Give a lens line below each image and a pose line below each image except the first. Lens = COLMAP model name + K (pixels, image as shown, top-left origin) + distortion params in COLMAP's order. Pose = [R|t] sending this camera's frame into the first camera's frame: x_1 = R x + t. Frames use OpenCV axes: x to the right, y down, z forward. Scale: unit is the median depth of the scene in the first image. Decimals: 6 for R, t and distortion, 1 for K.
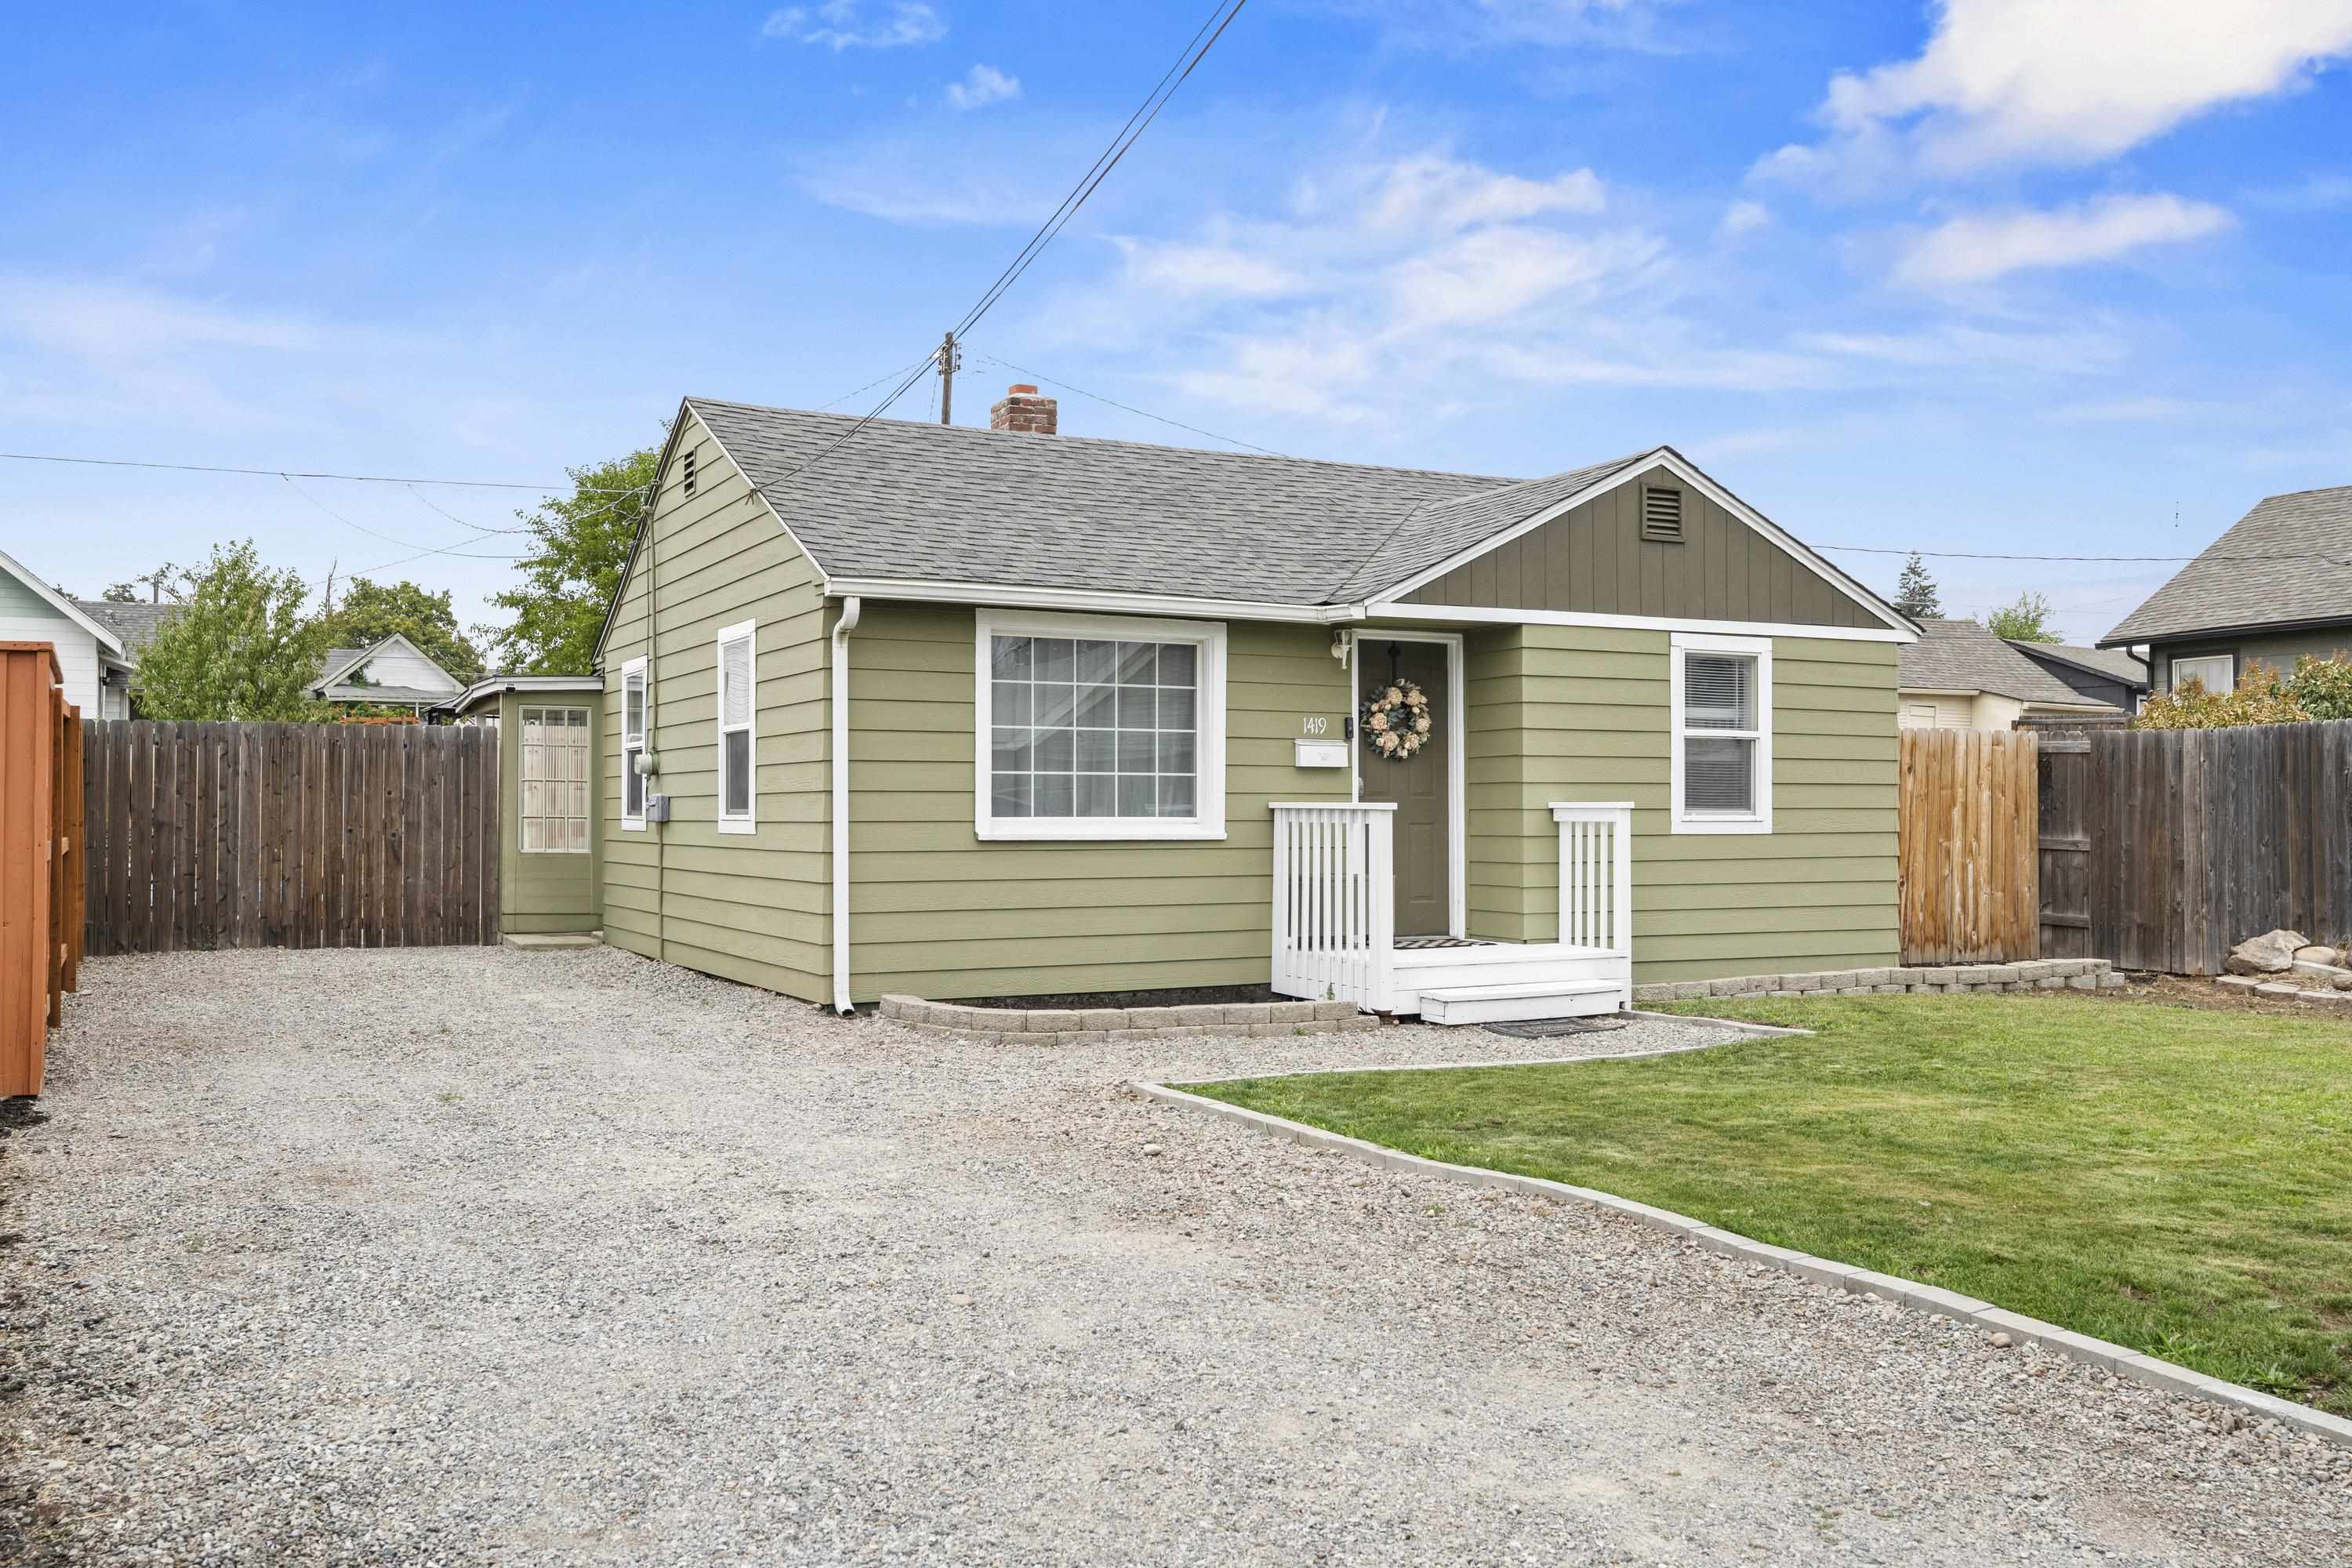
lens RADIAL K [[1957.9, 0, 1180.2], [0, 1957.9, 786.5], [0, 0, 1]] dist [0.008065, -0.002124]
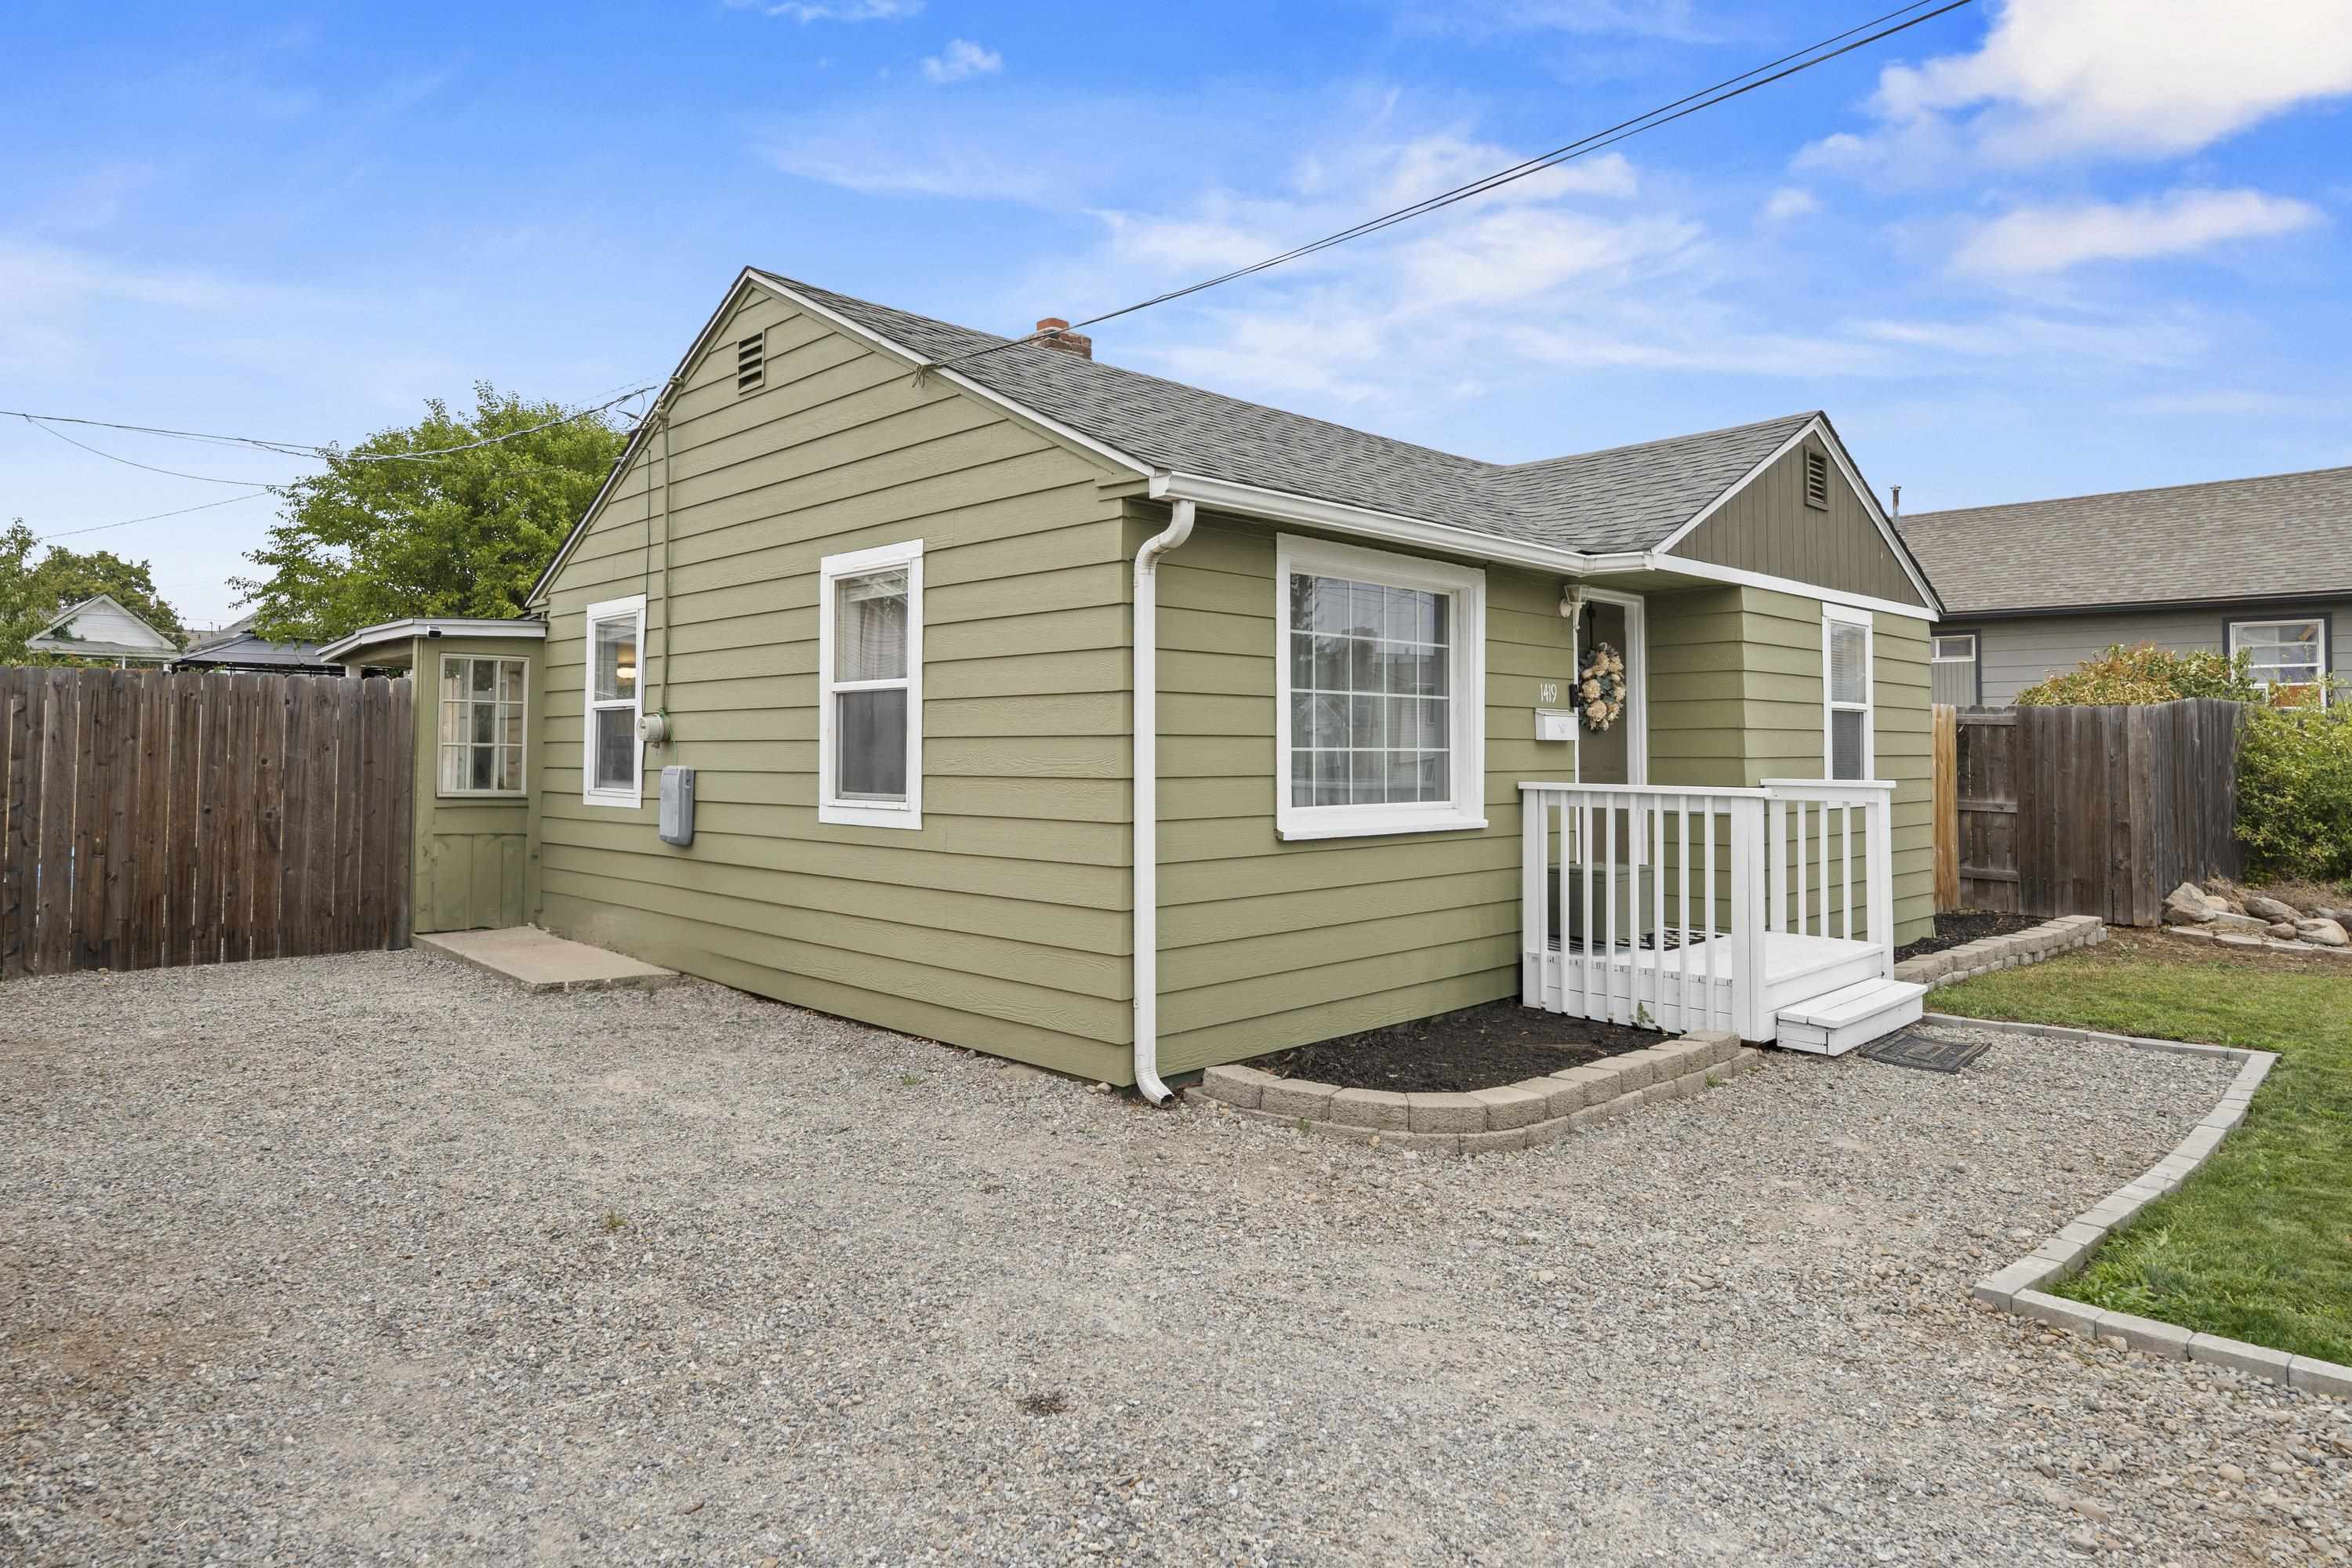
lens RADIAL K [[1375.1, 0, 1170.2], [0, 1375.1, 705.3], [0, 0, 1]] dist [-0.000057, 0.001021]
pose [[0.957081, 0.010526, 0.289630, -0.250556], [-0.004925, 0.999787, -0.020061, -0.011564], [-0.289779, 0.017773, 0.956929, 0.427247]]
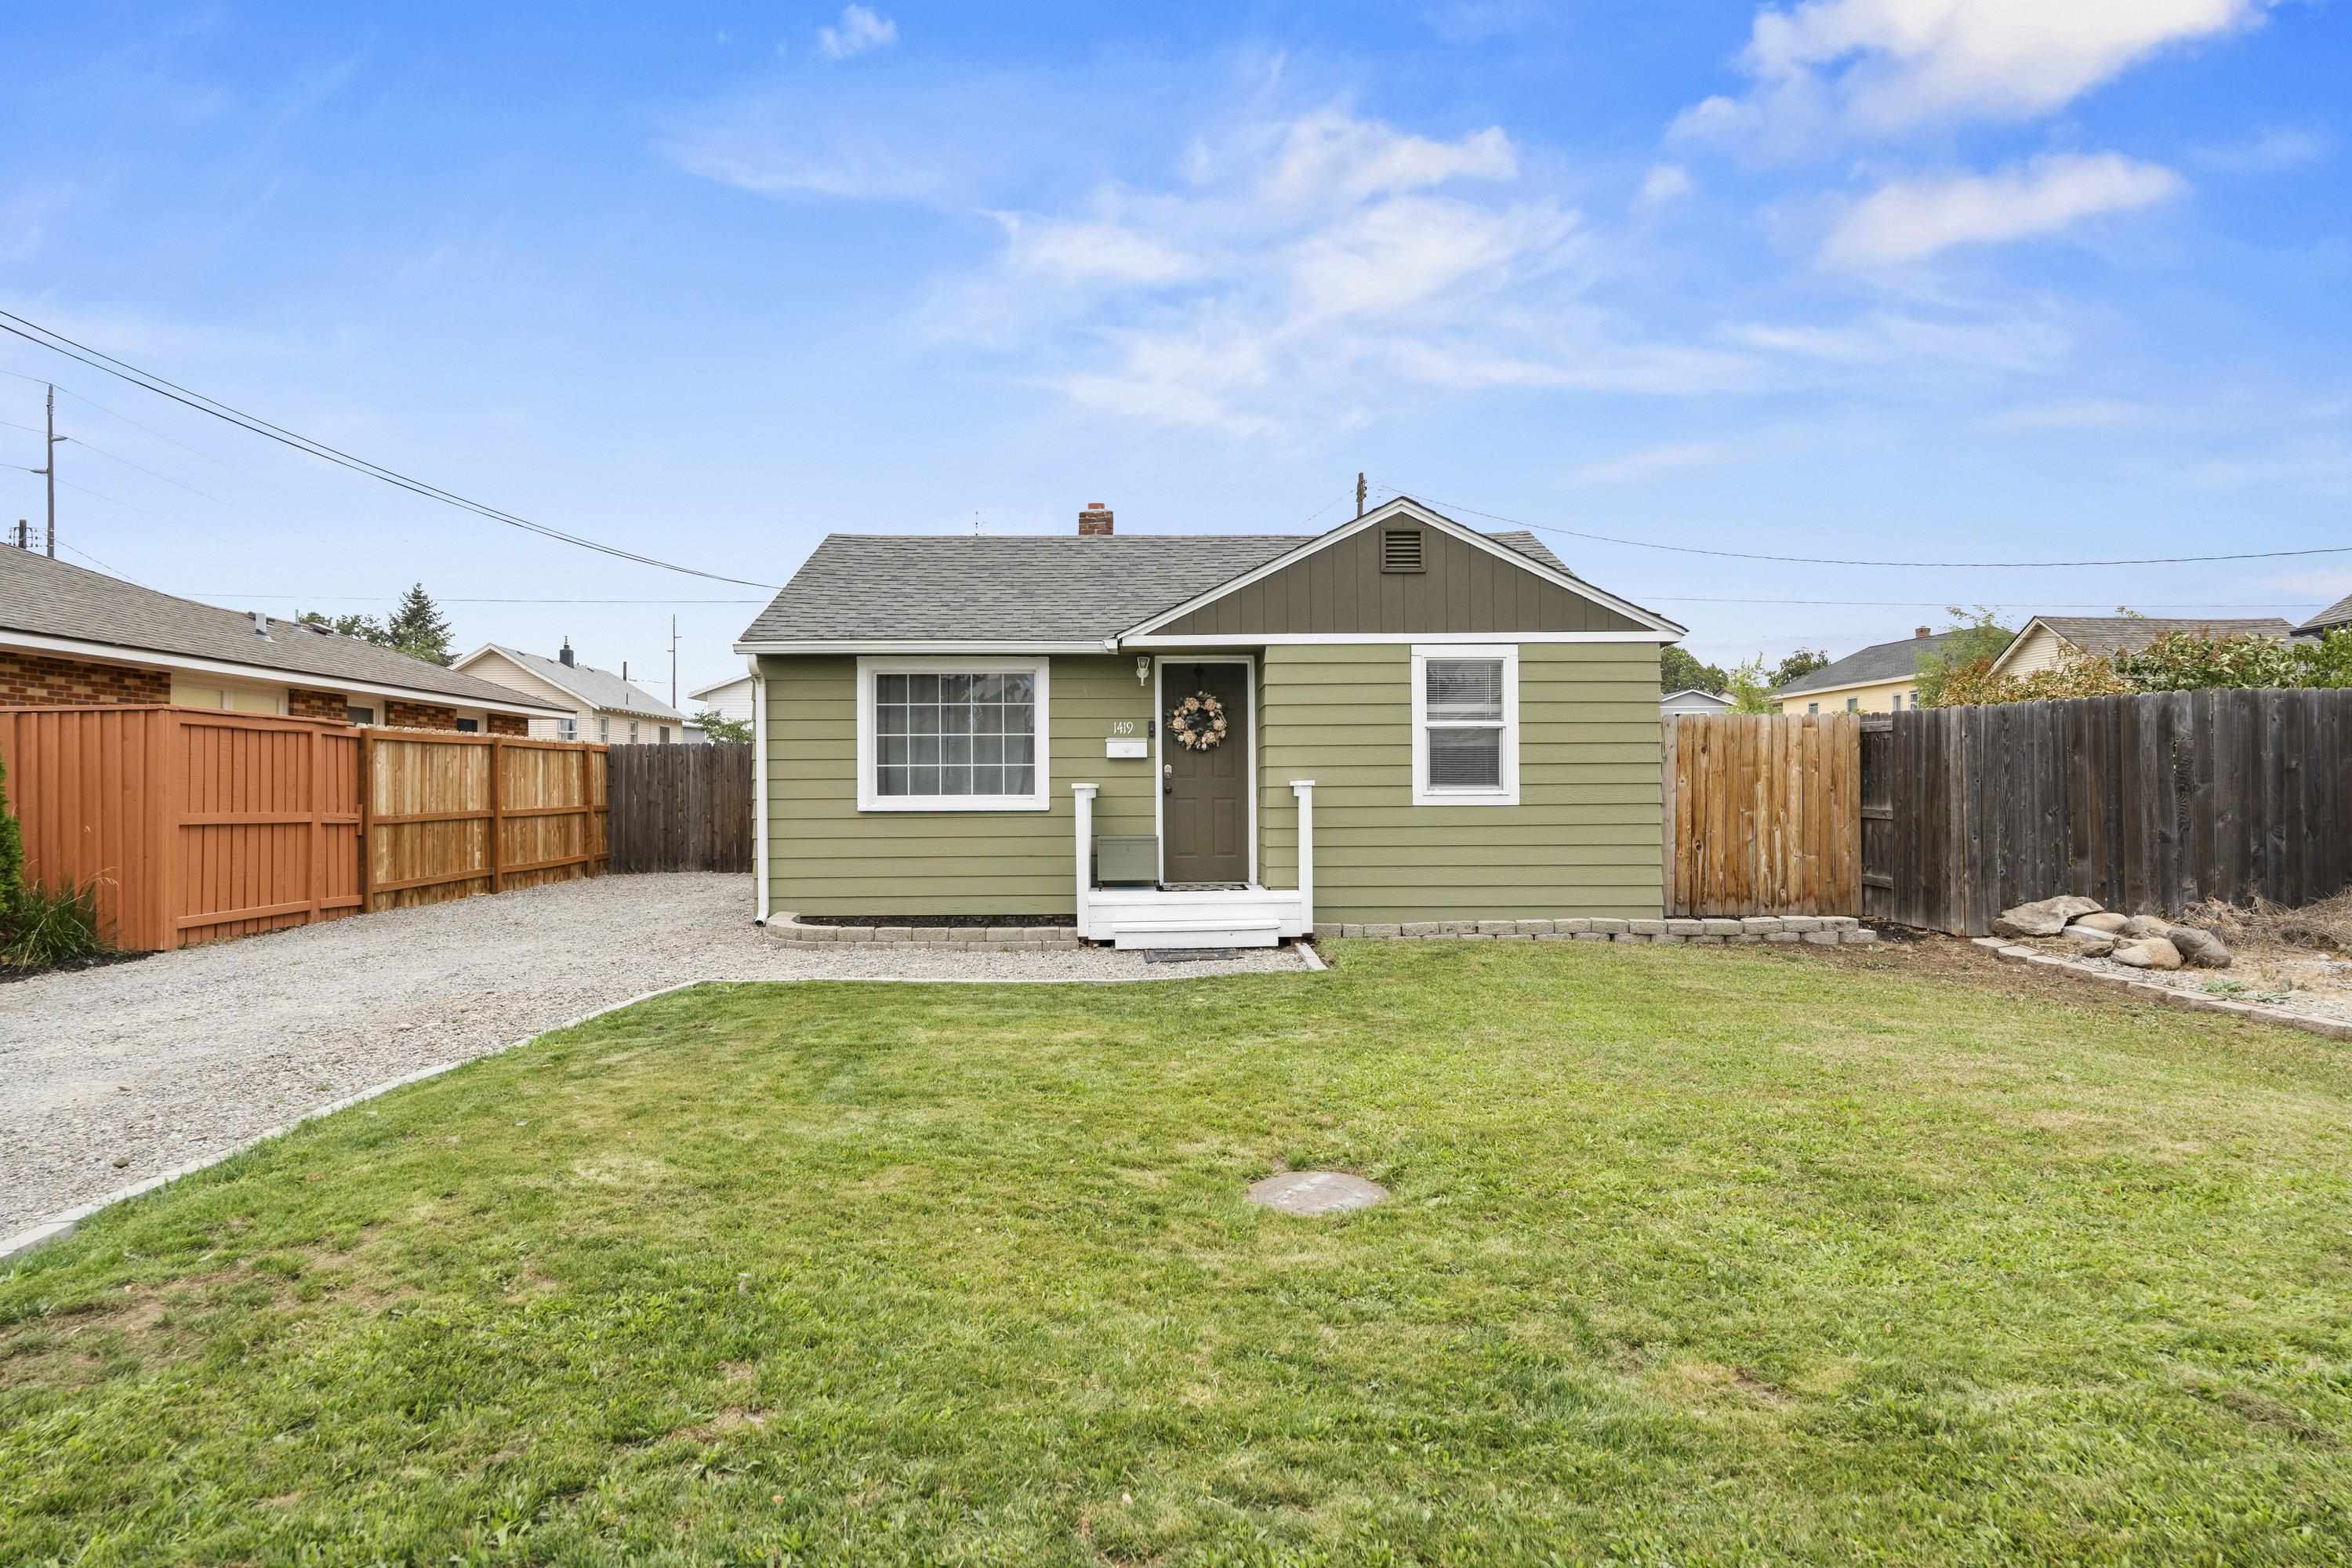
lens RADIAL K [[1238.1, 0, 1178.7], [0, 1238.1, 782.1], [0, 0, 1]] dist [-0.001365, -0.000120]
pose [[0.899551, -0.010630, -0.436686, 0.448251], [0.012897, 0.999914, 0.002226, 0.005362], [0.436625, -0.007634, 0.899611, 0.214649]]
